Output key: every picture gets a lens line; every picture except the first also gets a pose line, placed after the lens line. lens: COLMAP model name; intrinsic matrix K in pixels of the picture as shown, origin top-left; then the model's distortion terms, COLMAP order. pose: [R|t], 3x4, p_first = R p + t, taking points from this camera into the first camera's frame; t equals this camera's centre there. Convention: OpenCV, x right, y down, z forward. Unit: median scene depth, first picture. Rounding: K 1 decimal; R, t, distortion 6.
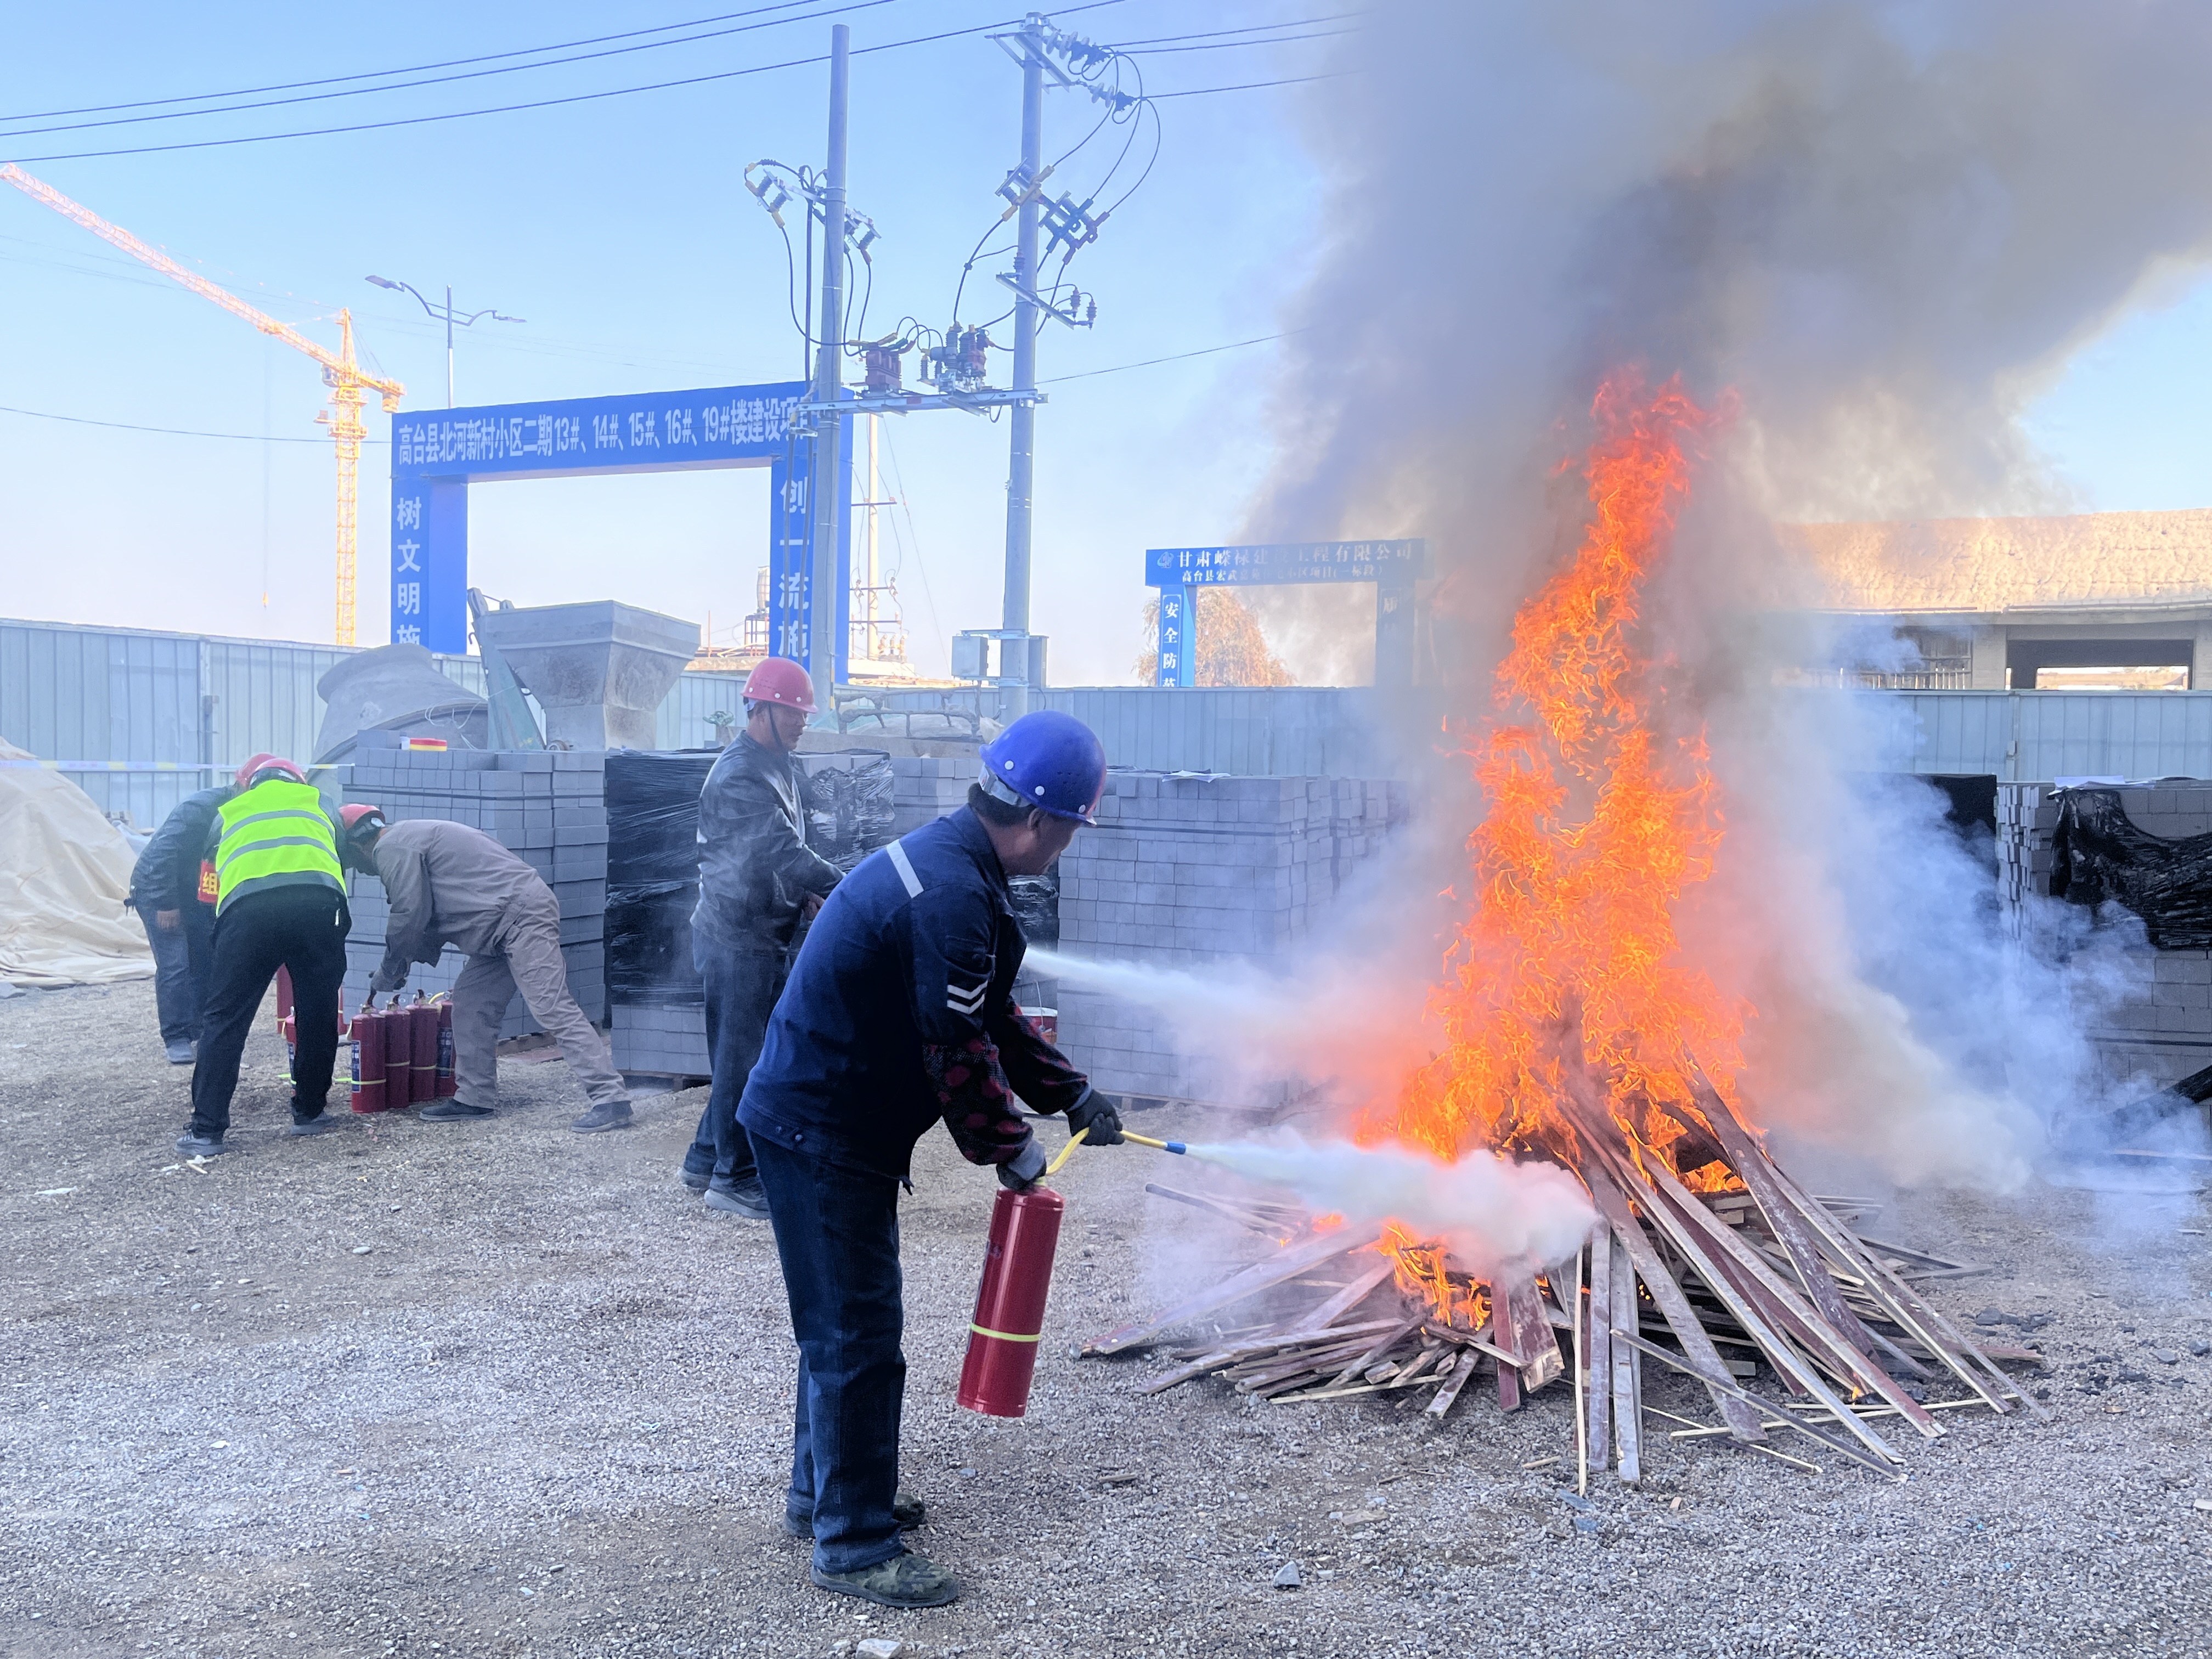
lens RADIAL K [[1864.4, 0, 1101.5], [0, 1864.4, 820.9], [0, 0, 1]] dist [0.009731, -0.032490]
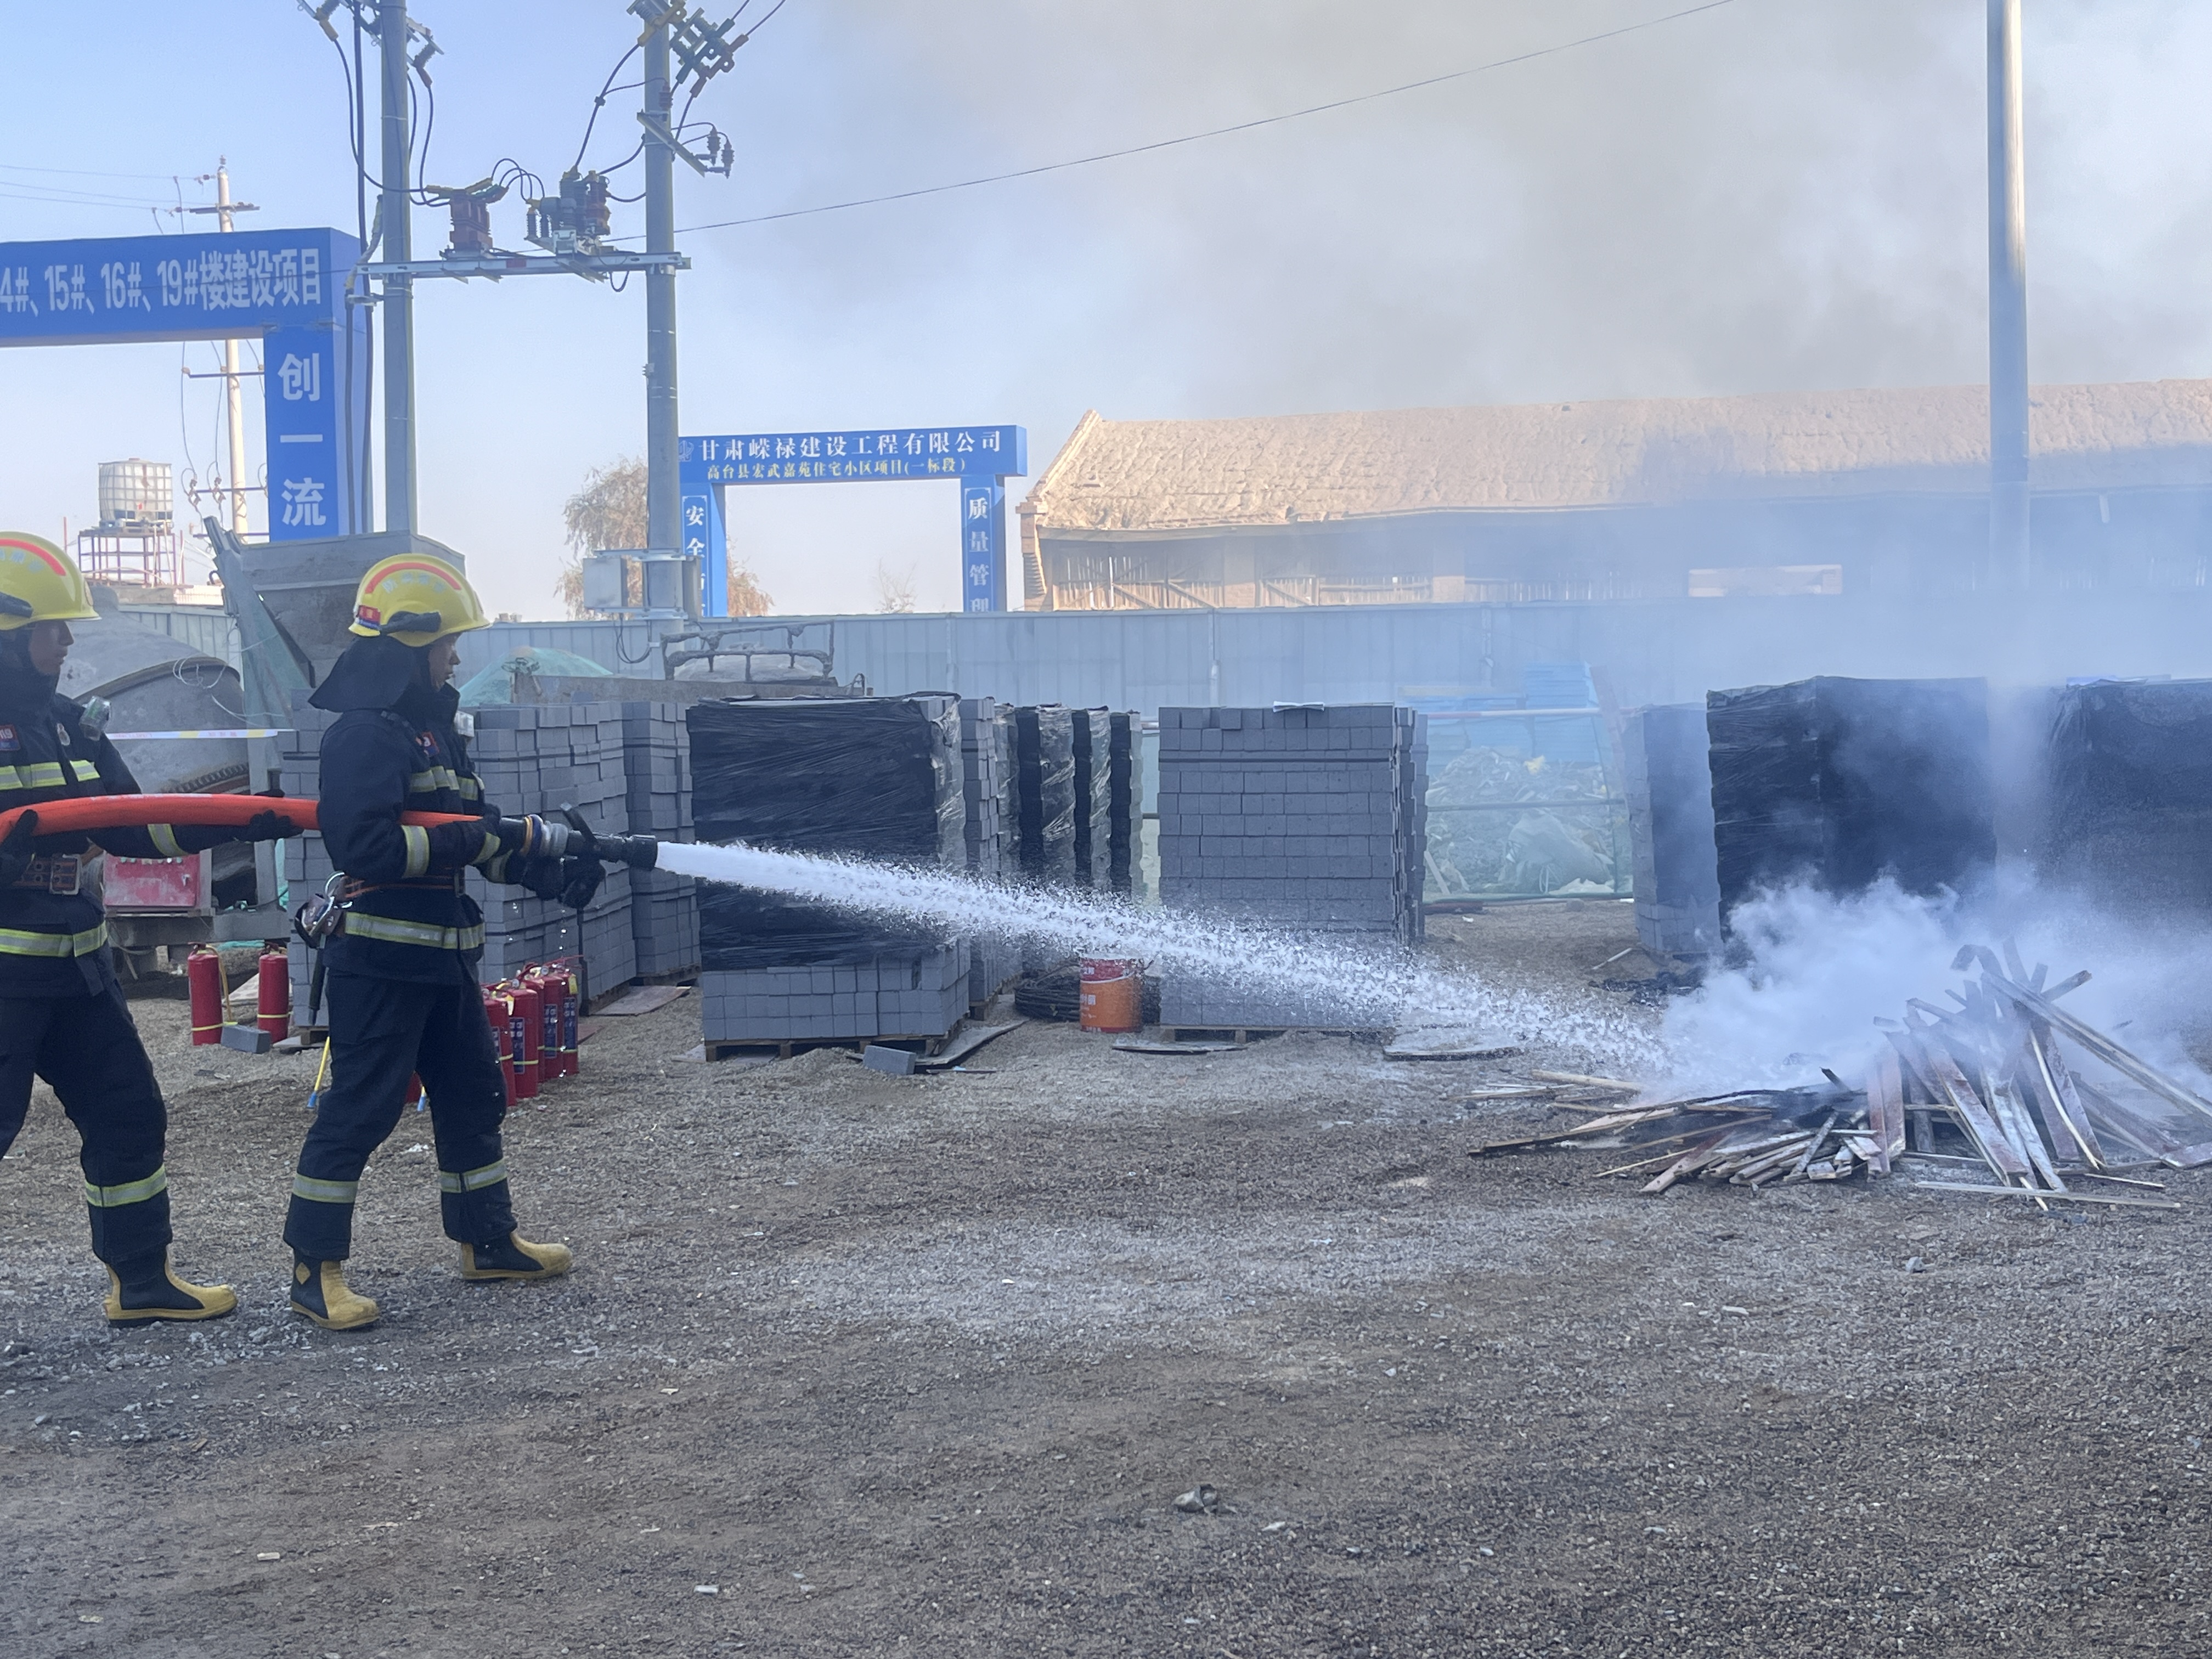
lens RADIAL K [[2524.4, 0, 1106.8], [0, 2524.4, 832.7], [0, 0, 1]] dist [-0.028767, 0.000000]
pose [[0.961069, -0.046269, 0.272407, -0.159922], [0.041654, 0.998874, 0.022704, 0.003415], [-0.273151, -0.010474, 0.961914, -0.103082]]
